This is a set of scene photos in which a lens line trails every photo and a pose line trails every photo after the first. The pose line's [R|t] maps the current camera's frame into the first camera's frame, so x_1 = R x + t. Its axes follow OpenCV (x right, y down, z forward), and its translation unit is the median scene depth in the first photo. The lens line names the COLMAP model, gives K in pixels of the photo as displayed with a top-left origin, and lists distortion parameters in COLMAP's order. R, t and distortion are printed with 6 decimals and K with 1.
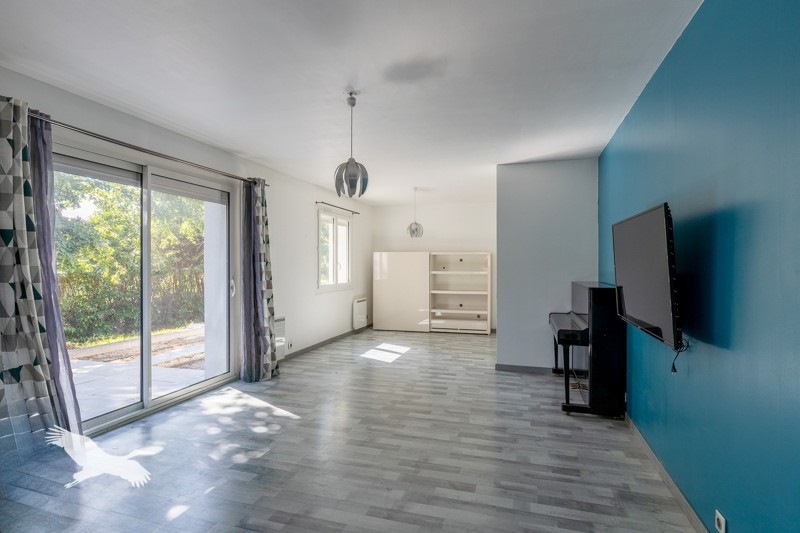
lens RADIAL K [[420.4, 0, 399.6], [0, 420.4, 265.3], [0, 0, 1]] dist [0.001275, 0.000139]
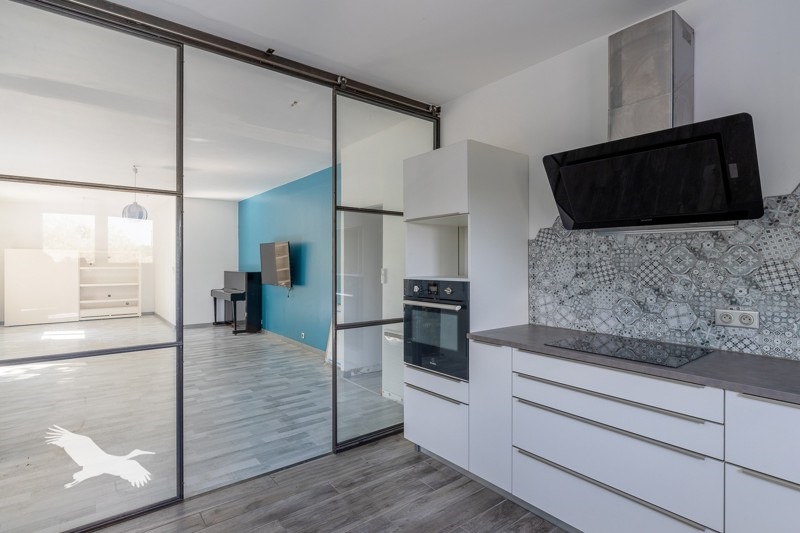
lens RADIAL K [[413.3, 0, 401.1], [0, 413.3, 262.8], [0, 0, 1]] dist [0.000182, -0.000049]
pose [[0.586618, -0.007125, 0.809833, -0.325132], [0.004197, 0.999975, 0.005758, -0.000264], [-0.809853, 0.000022, 0.586633, -0.354841]]
